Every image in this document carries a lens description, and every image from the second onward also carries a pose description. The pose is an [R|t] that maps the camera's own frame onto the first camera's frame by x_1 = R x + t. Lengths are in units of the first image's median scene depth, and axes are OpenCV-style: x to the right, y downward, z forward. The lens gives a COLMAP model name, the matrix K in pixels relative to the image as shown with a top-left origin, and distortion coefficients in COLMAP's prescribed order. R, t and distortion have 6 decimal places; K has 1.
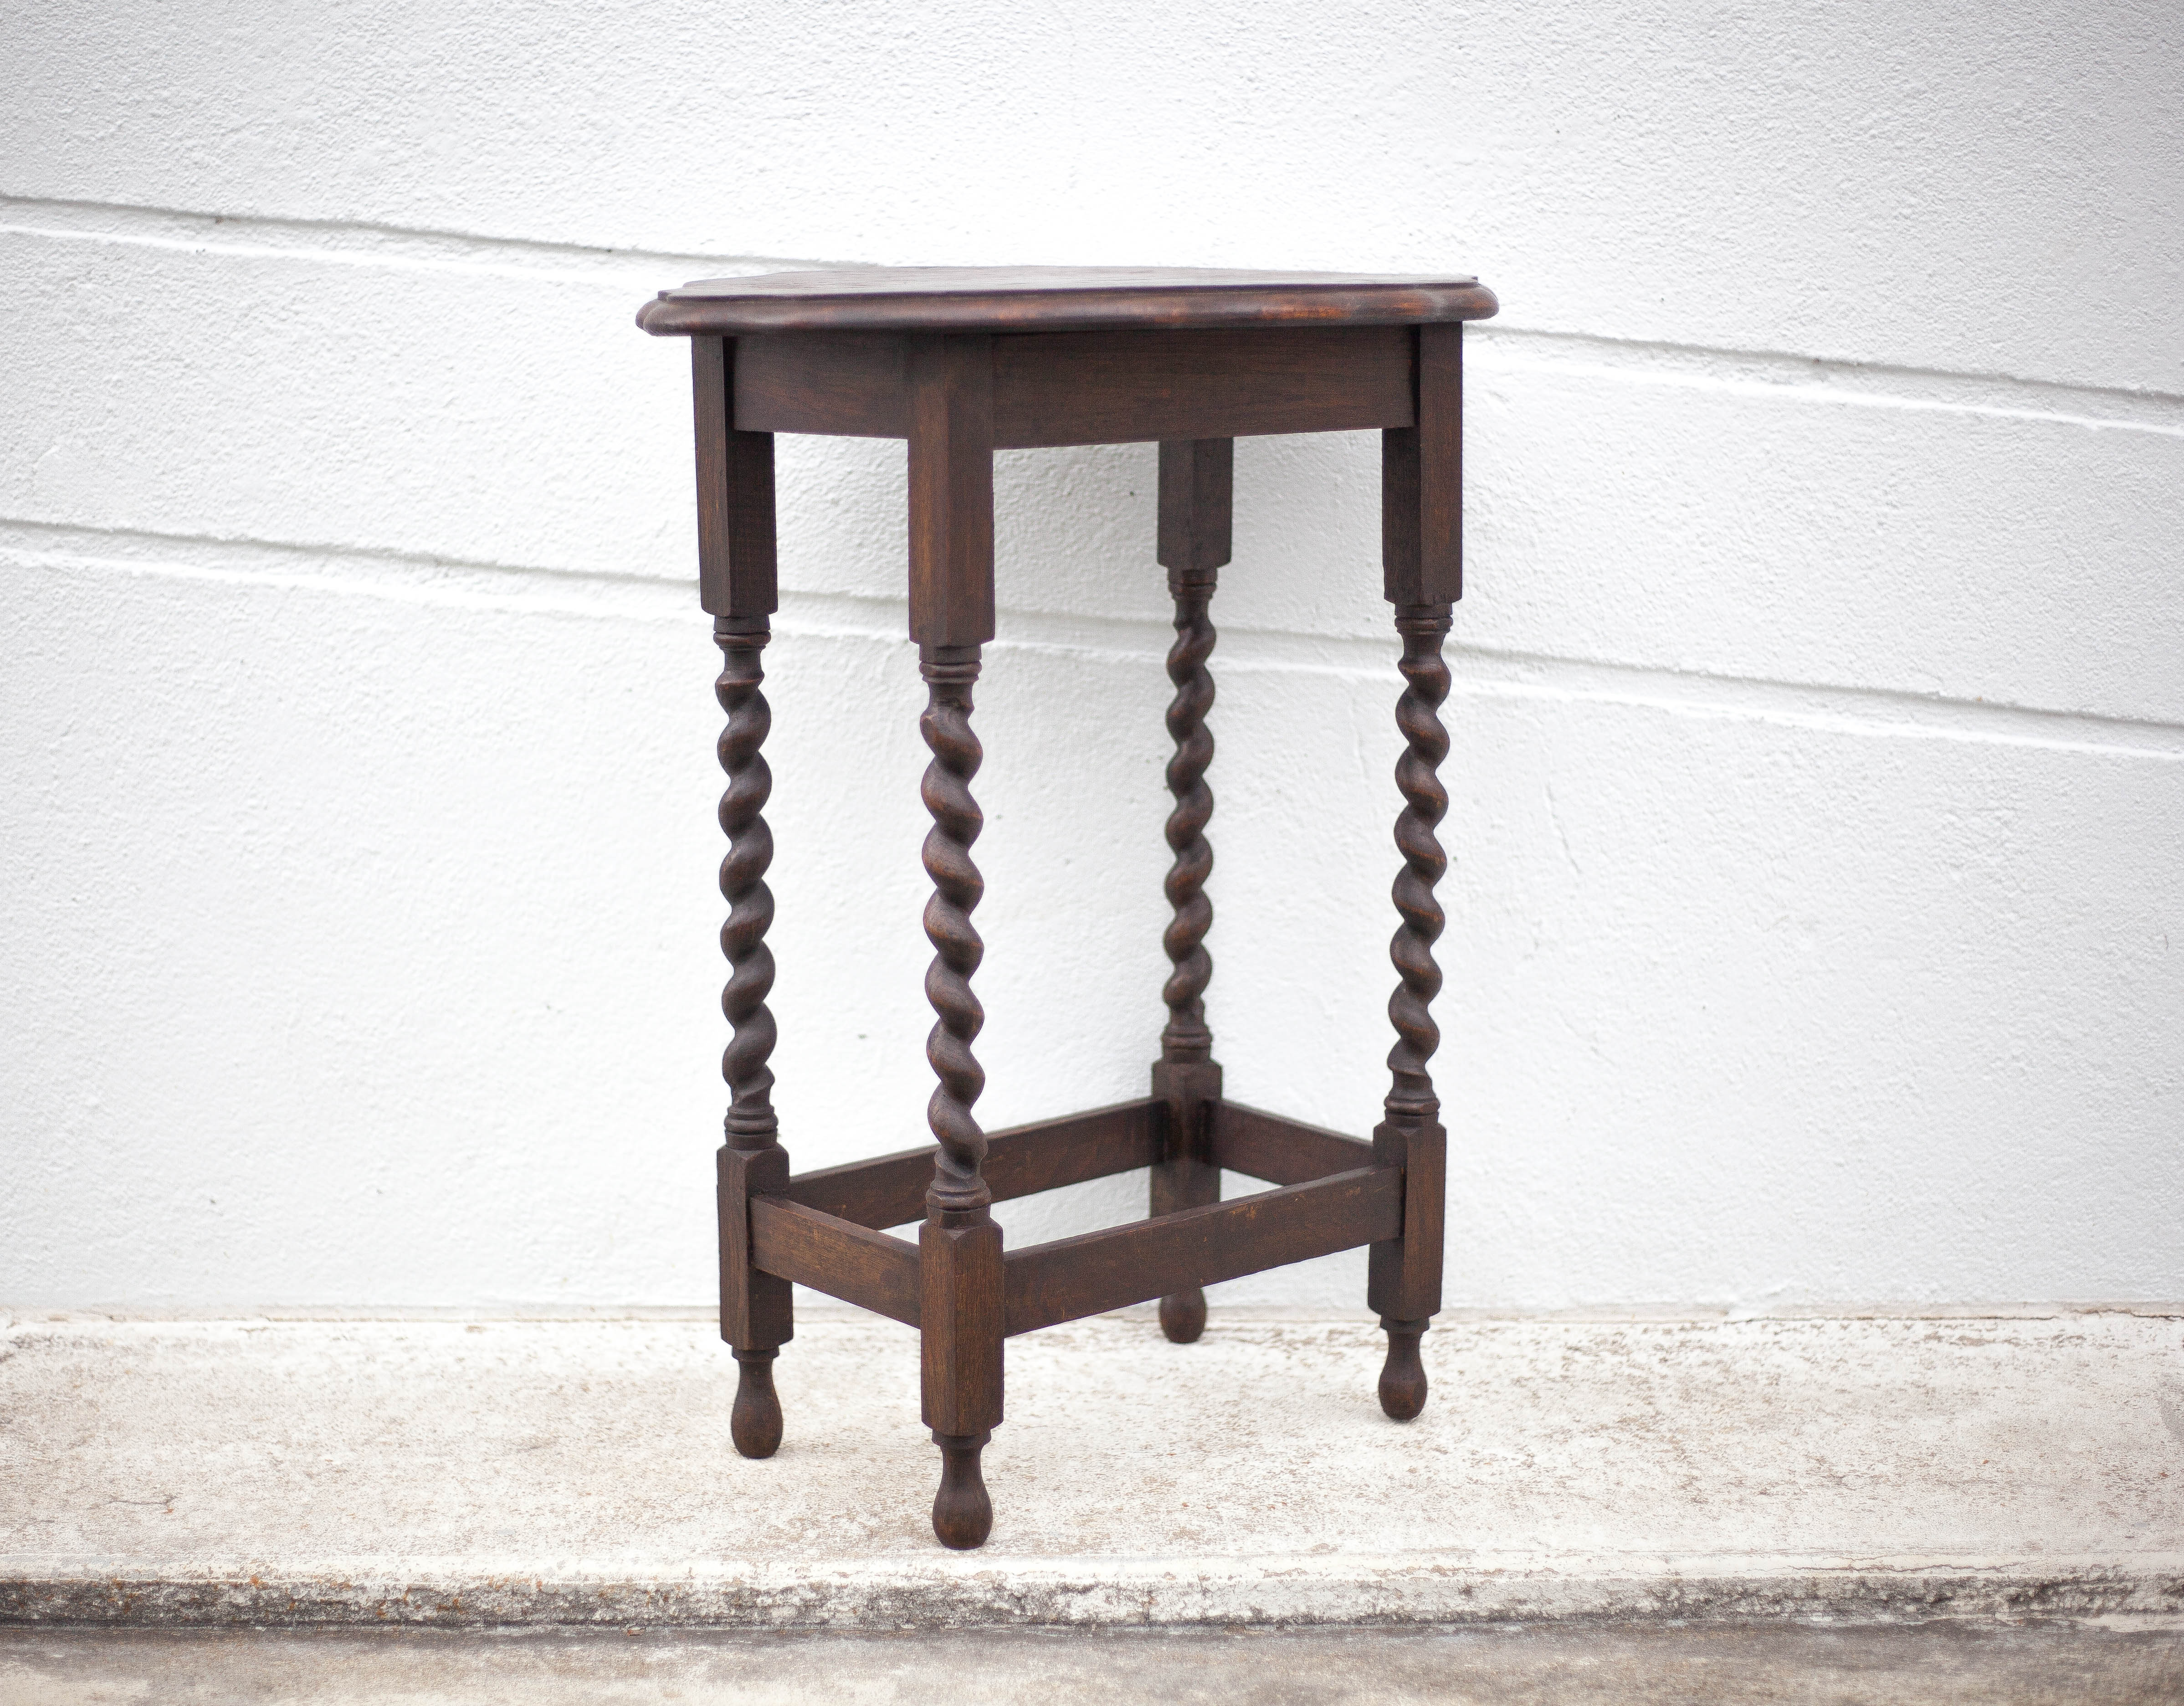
lens RADIAL K [[3681.8, 0, 1028.7], [0, 3681.8, 863.6], [0, 0, 1]] dist [-0.051123, 0.046735]
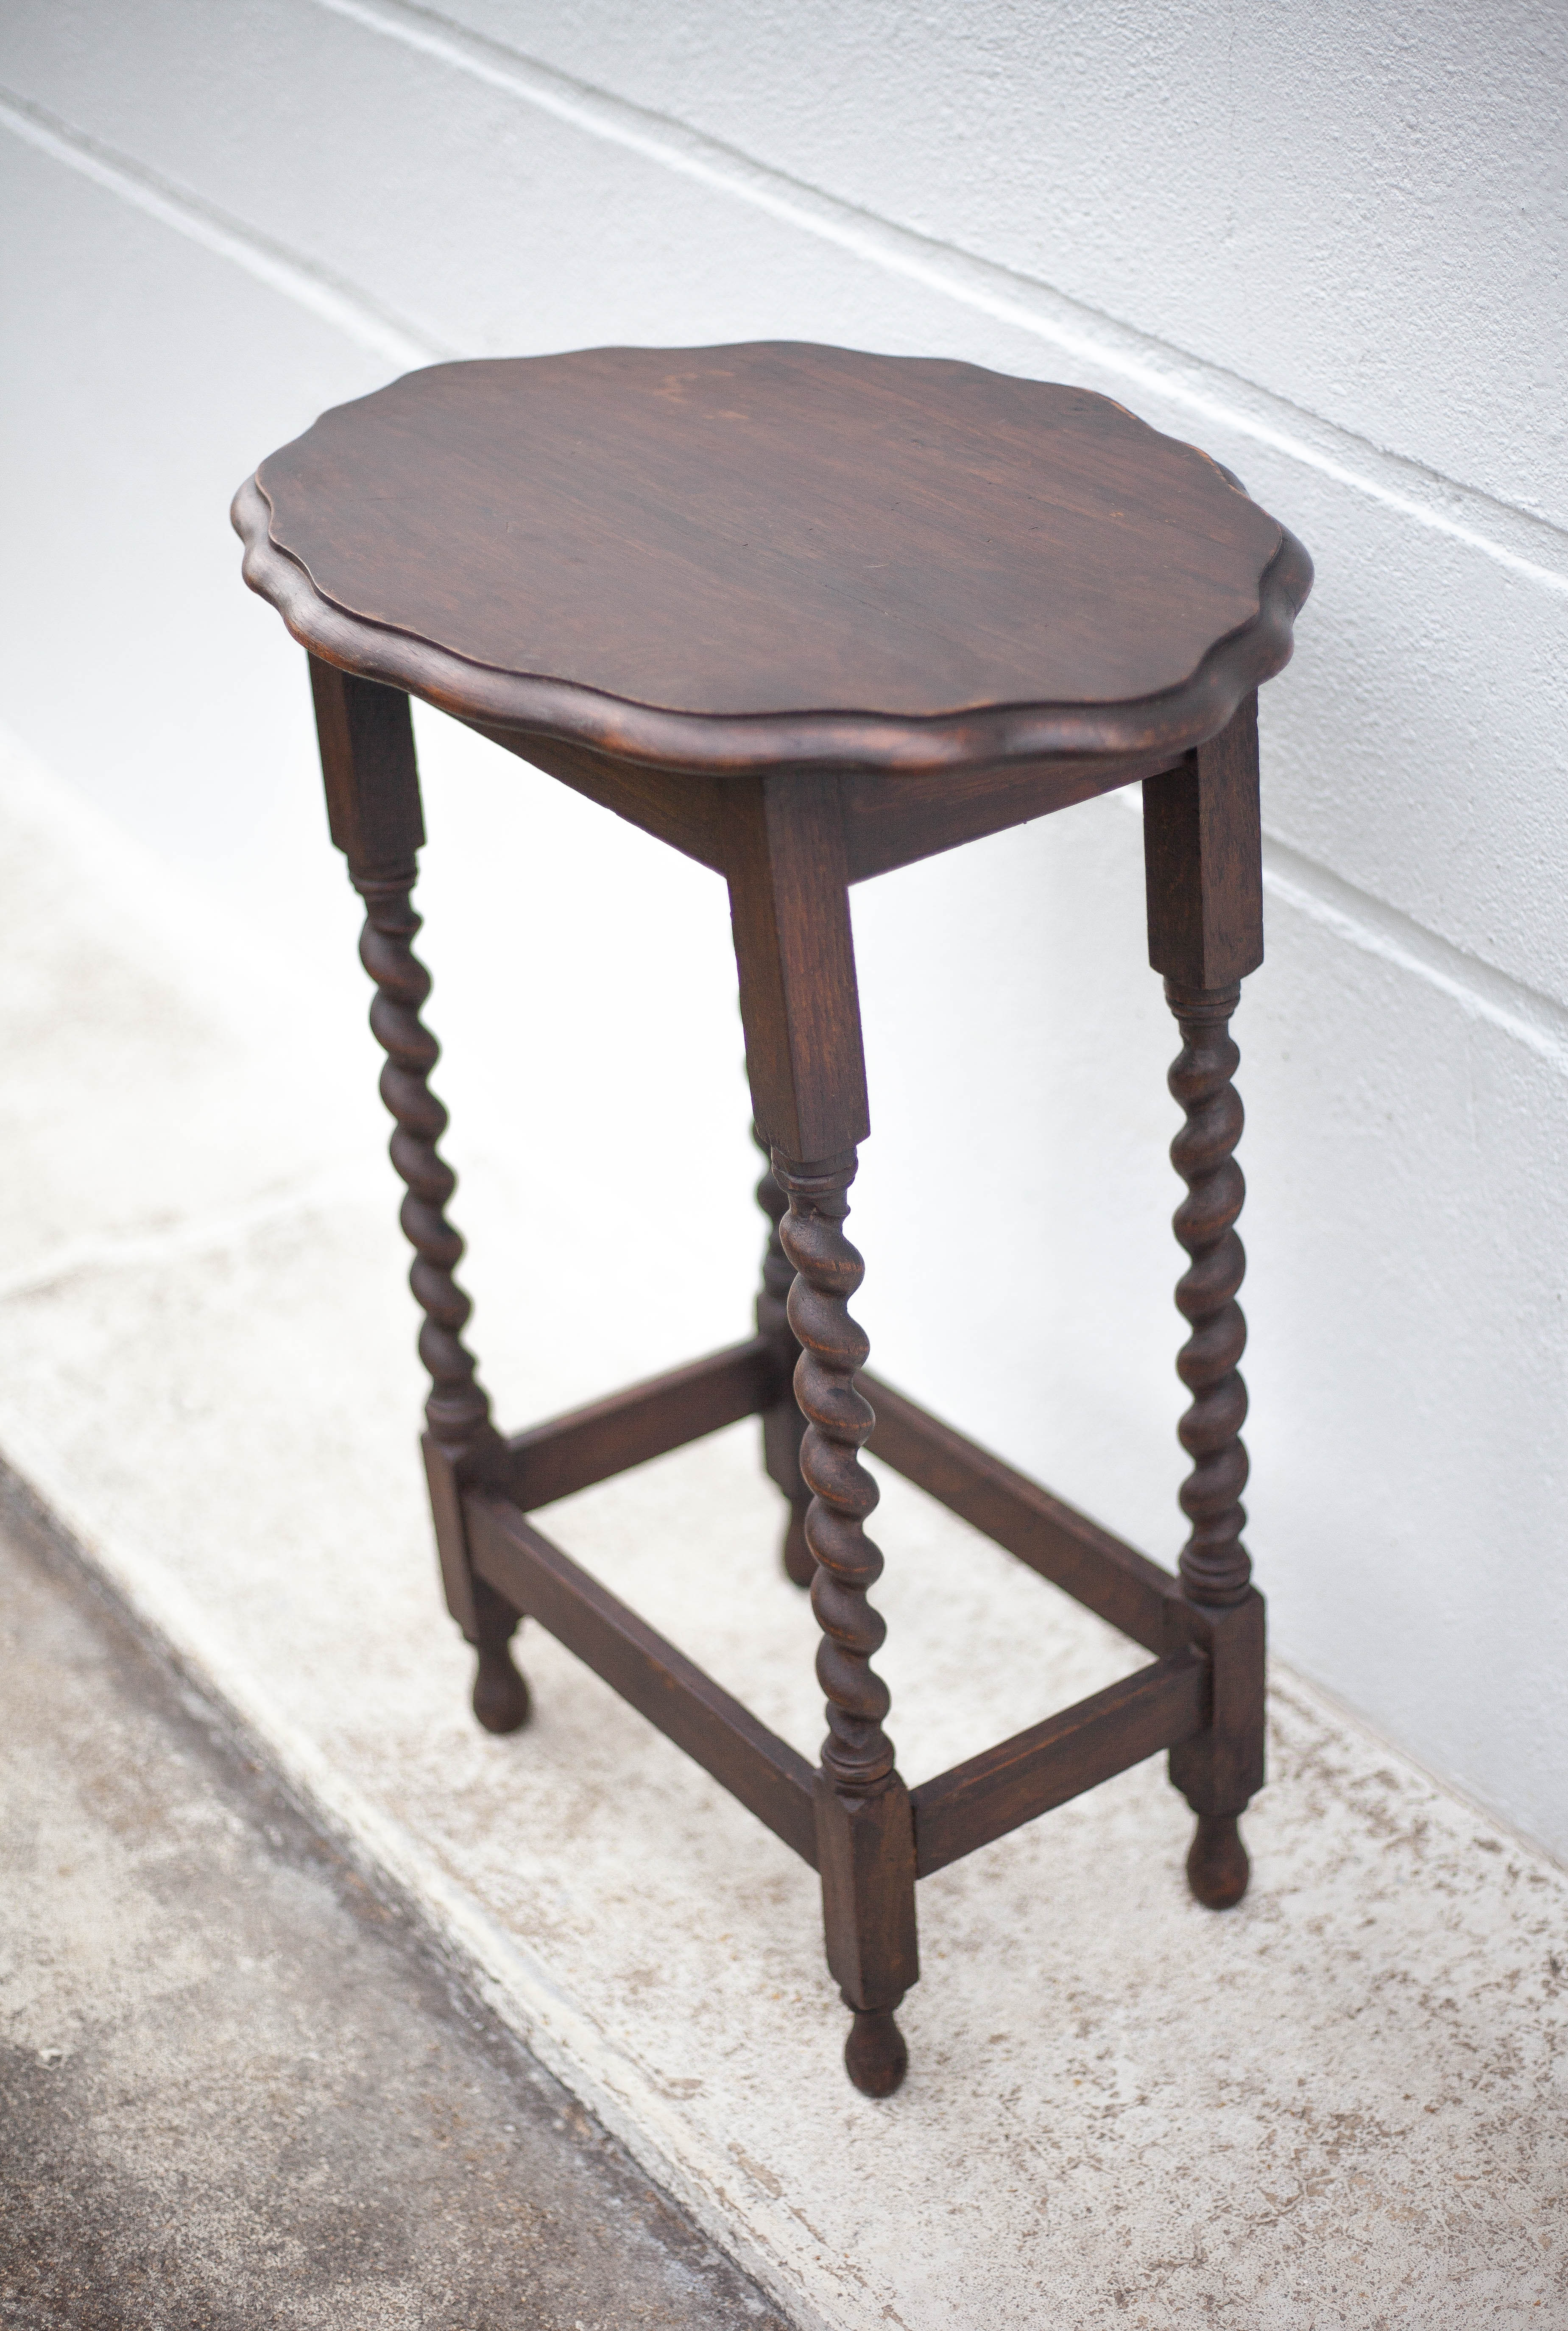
lens RADIAL K [[3544.4, 0, 784.0], [0, 3544.4, 1165.5], [0, 0, 1]] dist [-0.081558, -0.008520]
pose [[0.579550, 0.375473, -0.723285, 0.557989], [-0.093687, 0.912349, 0.398551, -0.305451], [0.809534, -0.163217, 0.563929, 0.568243]]
